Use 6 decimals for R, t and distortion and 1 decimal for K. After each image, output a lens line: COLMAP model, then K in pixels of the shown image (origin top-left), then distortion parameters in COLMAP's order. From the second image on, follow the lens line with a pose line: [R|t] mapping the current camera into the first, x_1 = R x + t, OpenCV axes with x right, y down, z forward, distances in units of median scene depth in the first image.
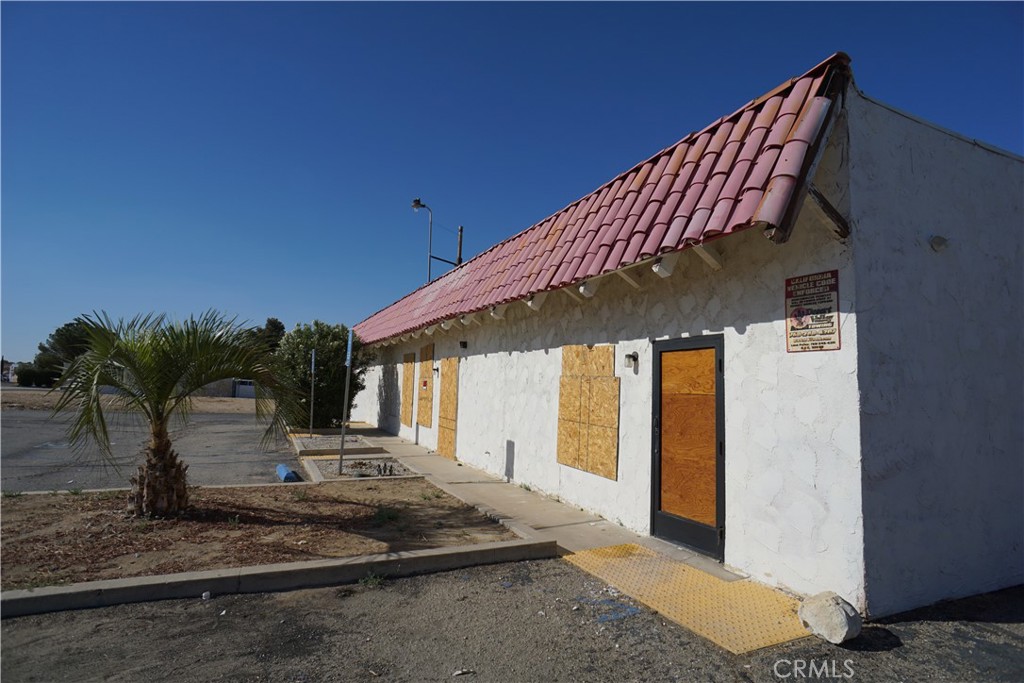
lens RADIAL K [[544.4, 0, 513.0], [0, 544.4, 327.9], [0, 0, 1]] dist [-0.046286, 0.000701]
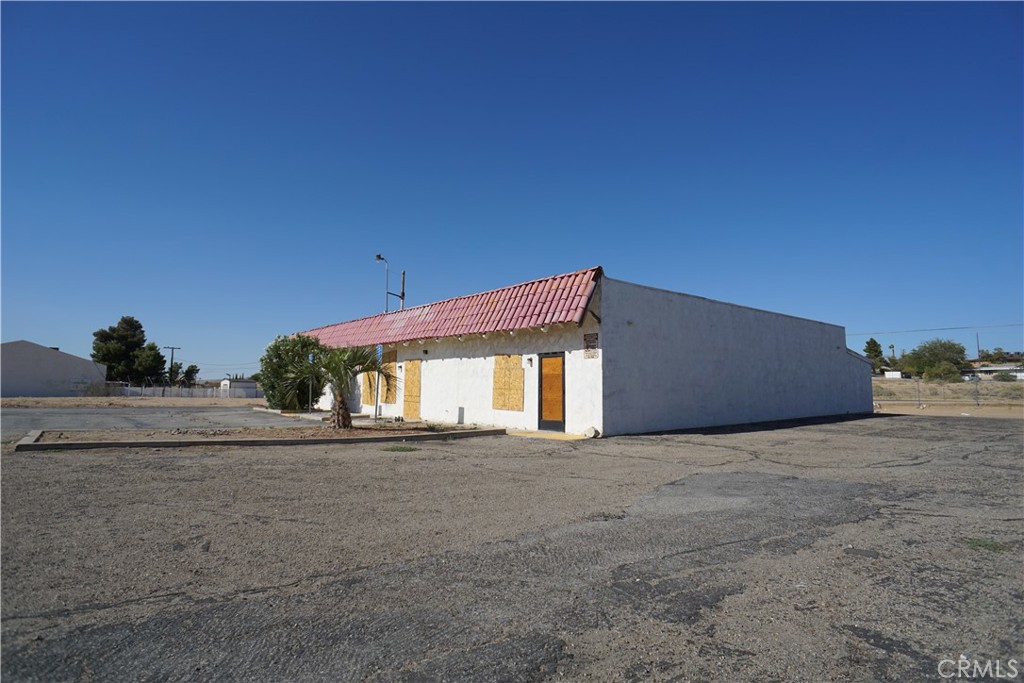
lens RADIAL K [[544.4, 0, 513.0], [0, 544.4, 327.9], [0, 0, 1]] dist [-0.046286, 0.000701]
pose [[0.967124, 0.001818, 0.254298, -0.557573], [-0.003520, 0.999974, 0.006237, -0.122789], [-0.254280, -0.006927, 0.967106, -1.575009]]
